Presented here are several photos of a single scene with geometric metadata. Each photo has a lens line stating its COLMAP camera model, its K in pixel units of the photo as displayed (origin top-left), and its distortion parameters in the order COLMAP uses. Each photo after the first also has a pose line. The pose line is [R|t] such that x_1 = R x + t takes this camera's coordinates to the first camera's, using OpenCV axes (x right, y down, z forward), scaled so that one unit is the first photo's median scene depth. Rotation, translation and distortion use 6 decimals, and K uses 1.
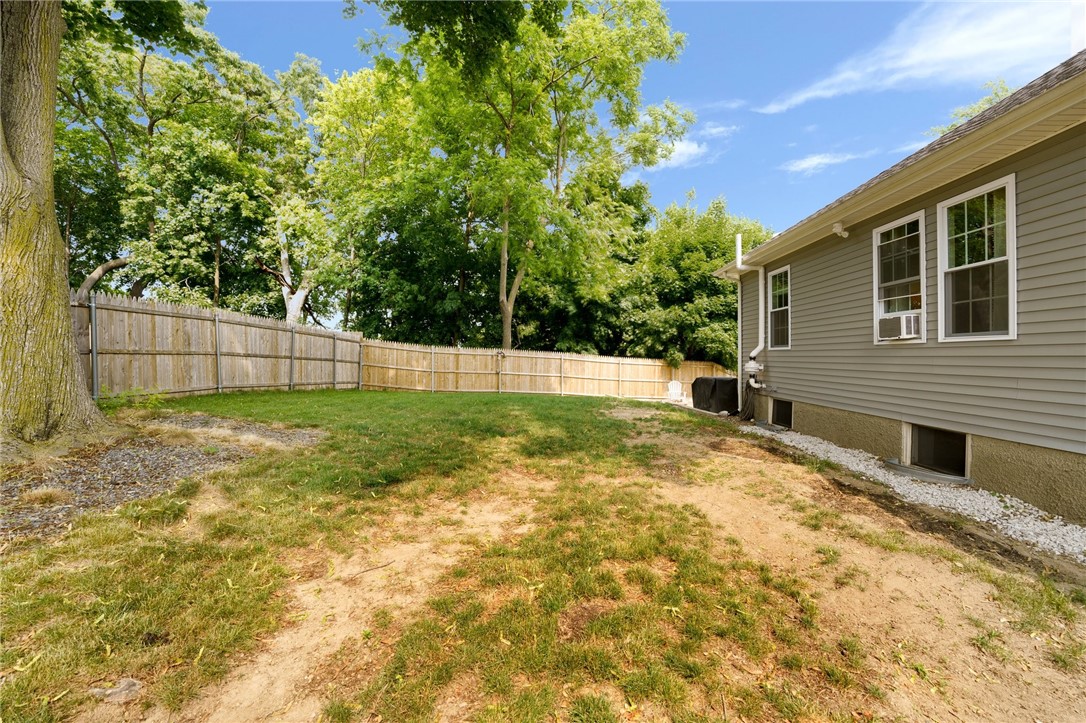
lens RADIAL K [[449.9, 0, 543.0], [0, 449.9, 361.5], [0, 0, 1]] dist [-0.000871, -0.000267]
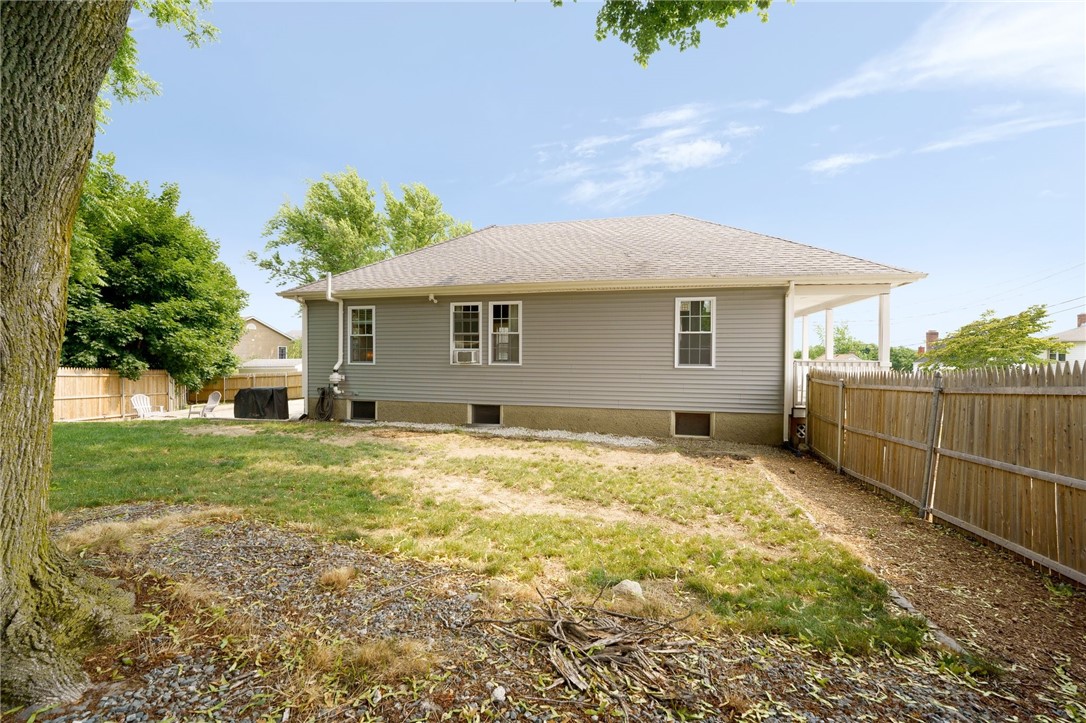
lens RADIAL K [[455.4, 0, 546.7], [0, 455.4, 365.4], [0, 0, 1]] dist [-0.001166, -0.000068]
pose [[0.218889, -0.017488, 0.975593, -0.673869], [0.002937, 0.999847, 0.017264, -0.043903], [-0.975745, -0.000914, 0.218906, 0.133718]]
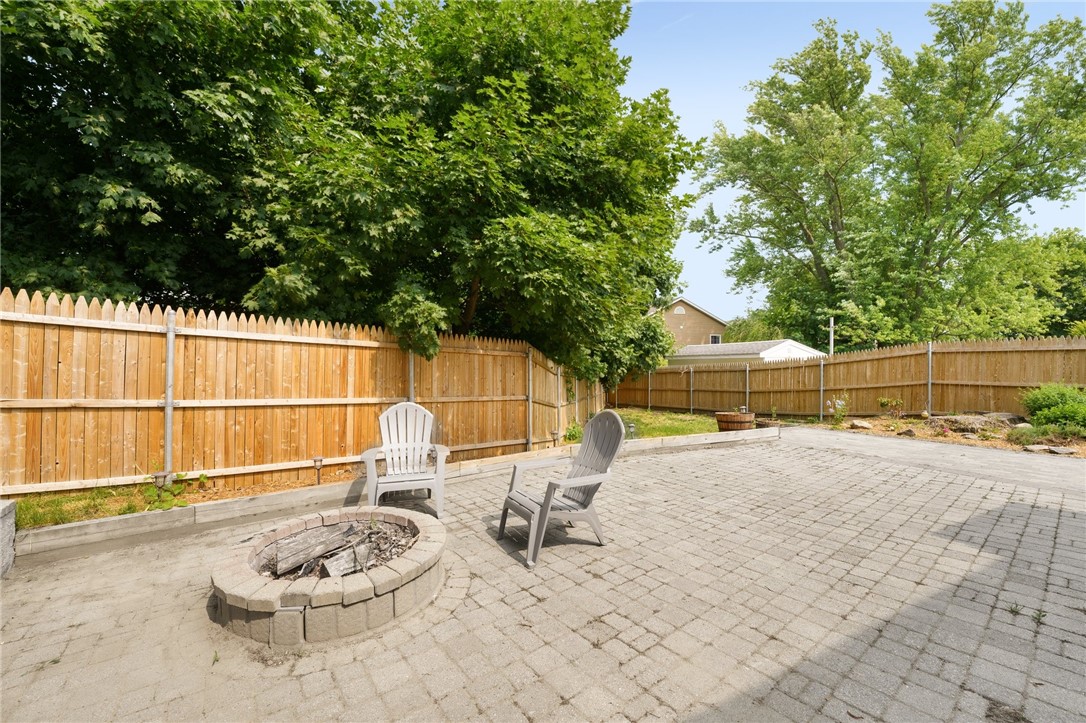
lens RADIAL K [[439.9, 0, 543.7], [0, 439.9, 359.2], [0, 0, 1]] dist [-0.021836, -0.000139]
pose [[0.882427, -0.000170, 0.470450, 0.436032], [0.006395, 0.999912, -0.011634, 0.038588], [-0.470406, 0.013275, 0.882350, 1.338119]]
